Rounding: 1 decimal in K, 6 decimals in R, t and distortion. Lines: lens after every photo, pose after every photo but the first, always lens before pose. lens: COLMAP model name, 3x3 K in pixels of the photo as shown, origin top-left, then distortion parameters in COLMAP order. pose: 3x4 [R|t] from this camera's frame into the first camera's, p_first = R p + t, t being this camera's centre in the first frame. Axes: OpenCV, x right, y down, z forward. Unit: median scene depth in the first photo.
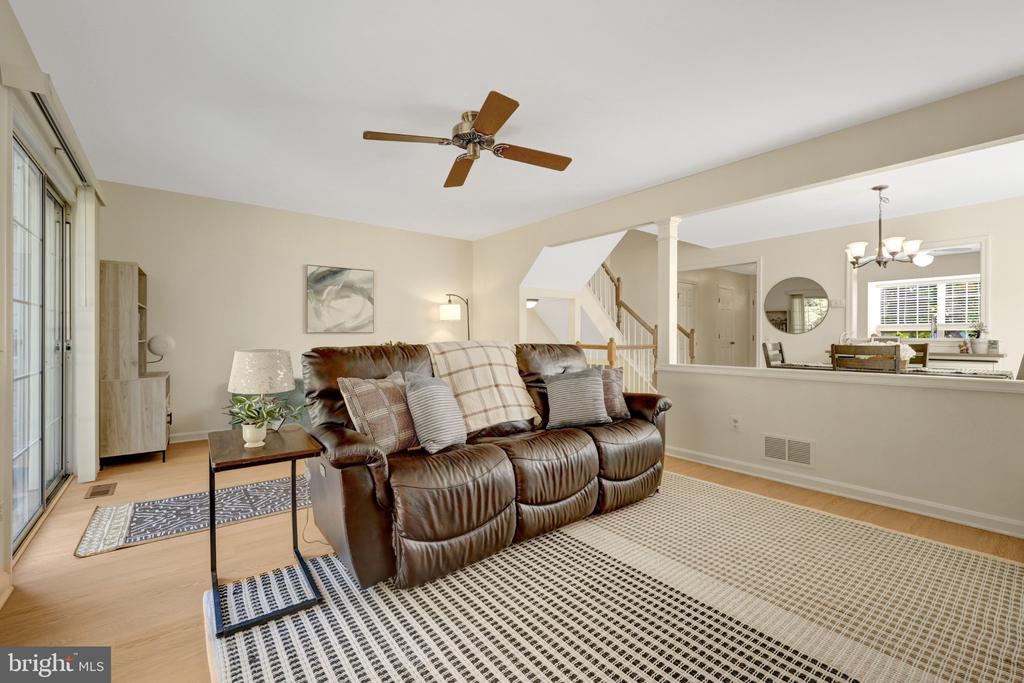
lens RADIAL K [[434.1, 0, 509.3], [0, 434.1, 336.5], [0, 0, 1]] dist [-0.002283, -0.000219]
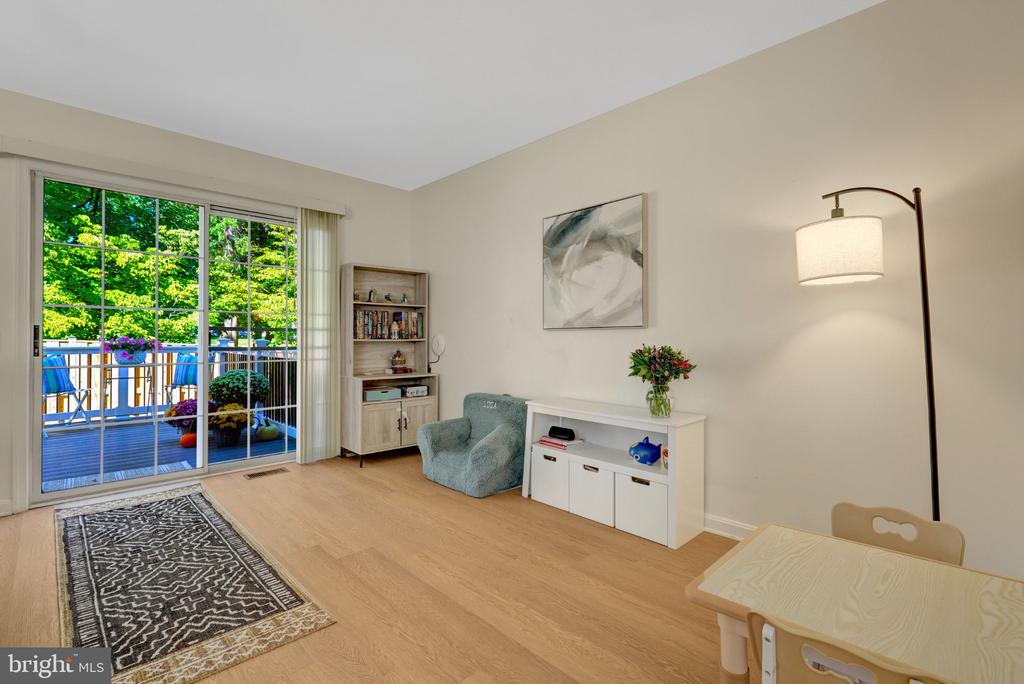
lens RADIAL K [[463.5, 0, 507.0], [0, 463.5, 334.8], [0, 0, 1]] dist [-0.003424, -0.000461]
pose [[0.105048, -0.005274, -0.994453, 0.175621], [-0.002917, 0.999980, -0.005612, 0.003601], [0.994463, 0.003490, 0.105031, 0.849951]]
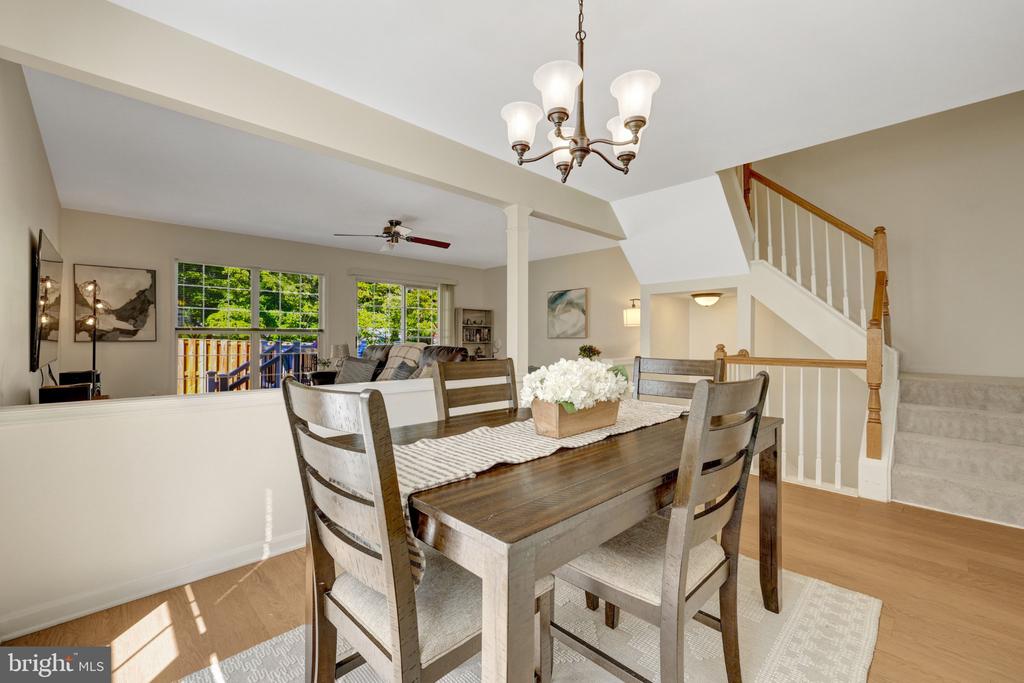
lens RADIAL K [[434.1, 0, 509.3], [0, 434.1, 336.5], [0, 0, 1]] dist [-0.002283, -0.000219]
pose [[0.112612, -0.005622, -0.993623, 0.964326], [-0.008270, 0.999944, -0.006595, -0.002106], [0.993605, 0.008960, 0.112559, 0.677704]]
